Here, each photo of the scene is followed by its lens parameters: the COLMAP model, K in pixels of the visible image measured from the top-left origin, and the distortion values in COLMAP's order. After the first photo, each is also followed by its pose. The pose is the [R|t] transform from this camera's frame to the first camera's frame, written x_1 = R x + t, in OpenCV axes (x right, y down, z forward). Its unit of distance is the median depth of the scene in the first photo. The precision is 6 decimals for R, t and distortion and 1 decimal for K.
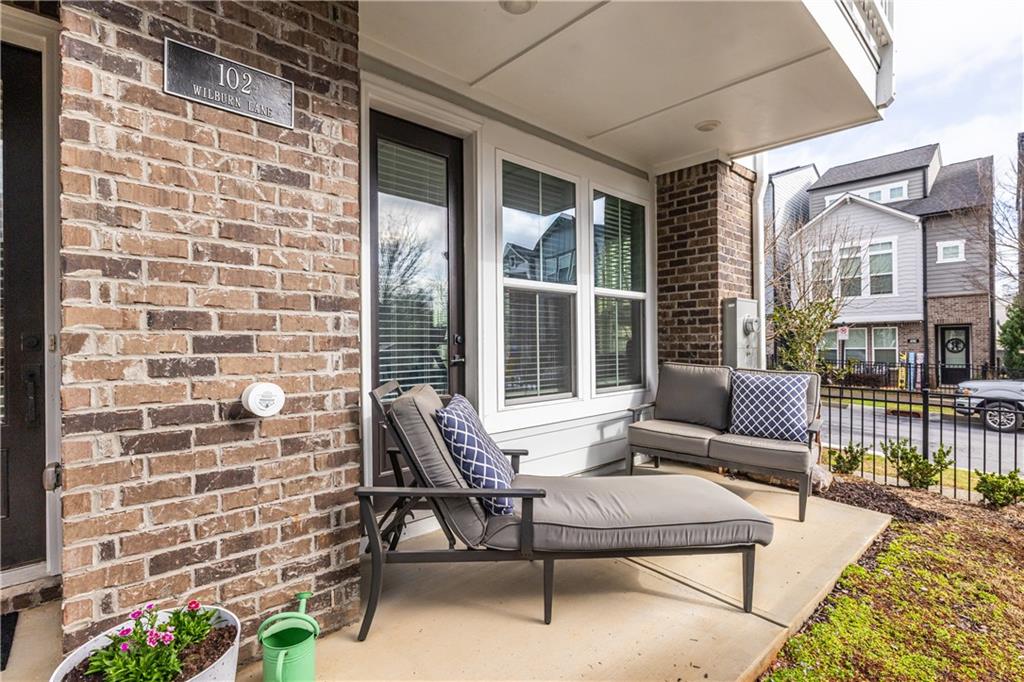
lens RADIAL K [[481.8, 0, 509.9], [0, 481.8, 343.3], [0, 0, 1]] dist [0.000503, 0.000310]
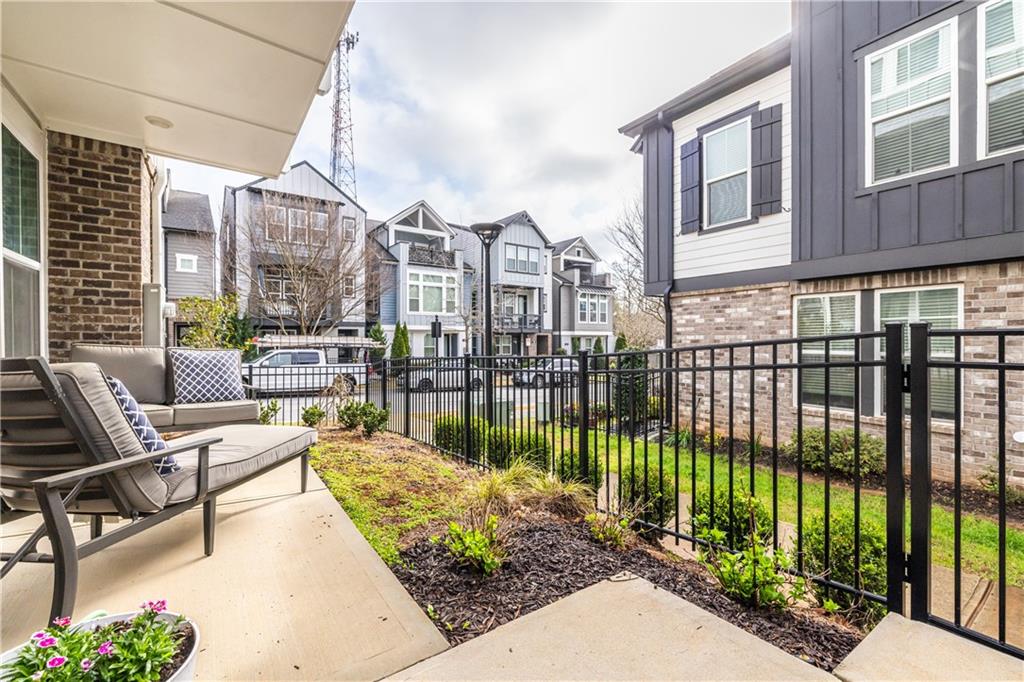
lens RADIAL K [[444.2, 0, 520.6], [0, 444.2, 343.1], [0, 0, 1]] dist [0.003816, -0.000450]
pose [[0.116596, -0.000630, 0.993179, -0.423064], [-0.003426, 0.999994, 0.001037, 0.034308], [-0.993173, -0.003524, 0.116593, 0.067178]]
